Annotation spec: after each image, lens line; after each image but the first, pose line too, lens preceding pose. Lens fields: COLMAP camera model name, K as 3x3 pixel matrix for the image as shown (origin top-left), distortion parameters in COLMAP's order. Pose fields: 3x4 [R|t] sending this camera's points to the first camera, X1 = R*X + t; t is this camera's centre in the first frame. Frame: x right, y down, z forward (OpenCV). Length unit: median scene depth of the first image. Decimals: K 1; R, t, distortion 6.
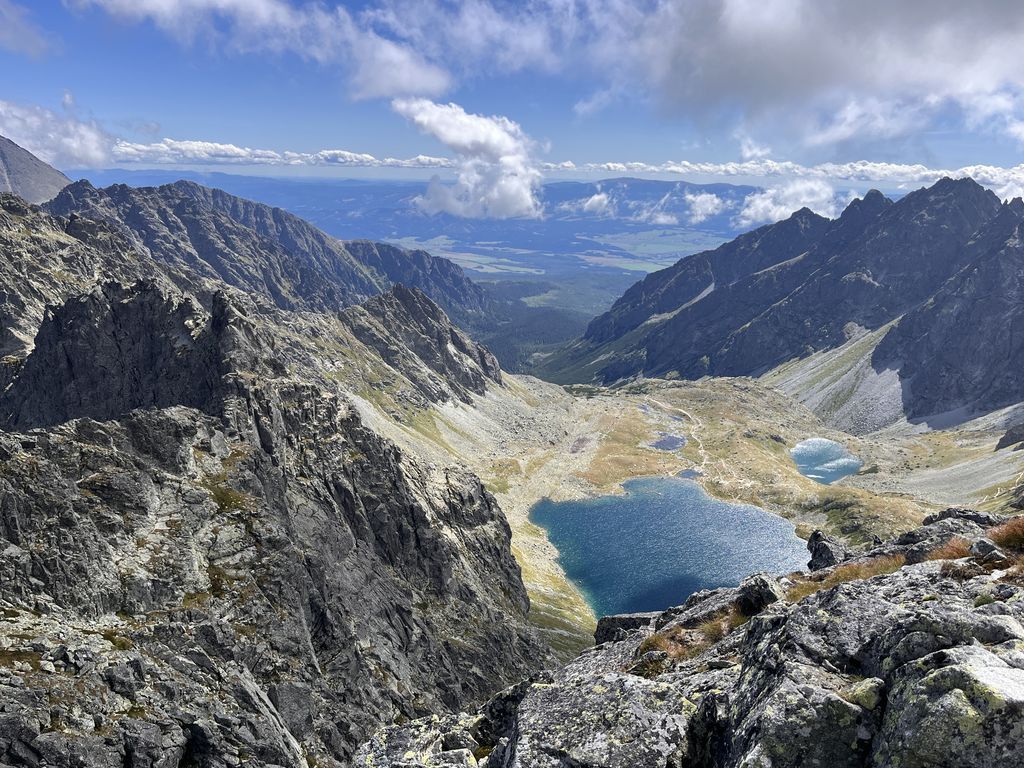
lens RADIAL K [[806.7, 0, 506.1], [0, 806.7, 382.8], [0, 0, 1]] dist [0.039984, -0.030372]
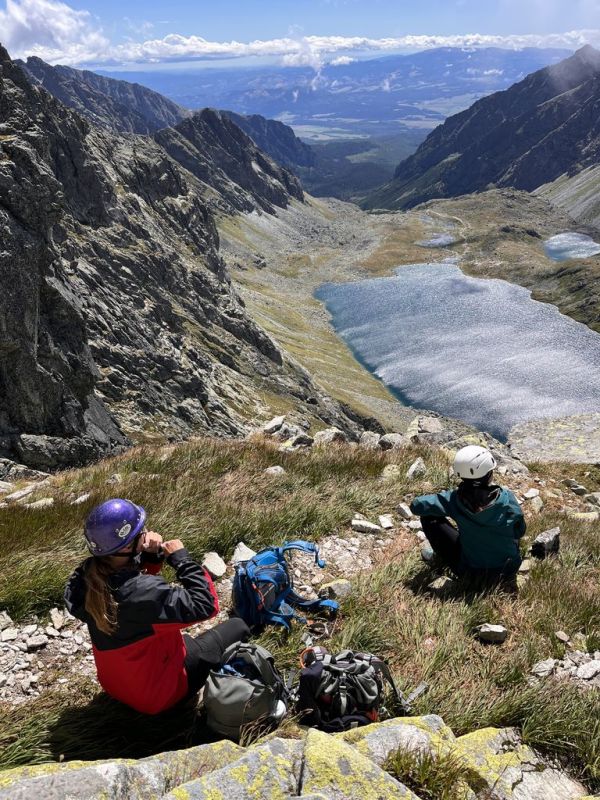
lens RADIAL K [[630.2, 0, 302.4], [0, 630.2, 399.8], [0, 0, 1]] dist [0.039984, -0.030372]
pose [[0.995835, -0.023035, -0.088215, 0.070988], [0.042439, 0.973462, 0.224878, 0.079332], [0.080694, -0.227685, 0.970385, 0.012534]]
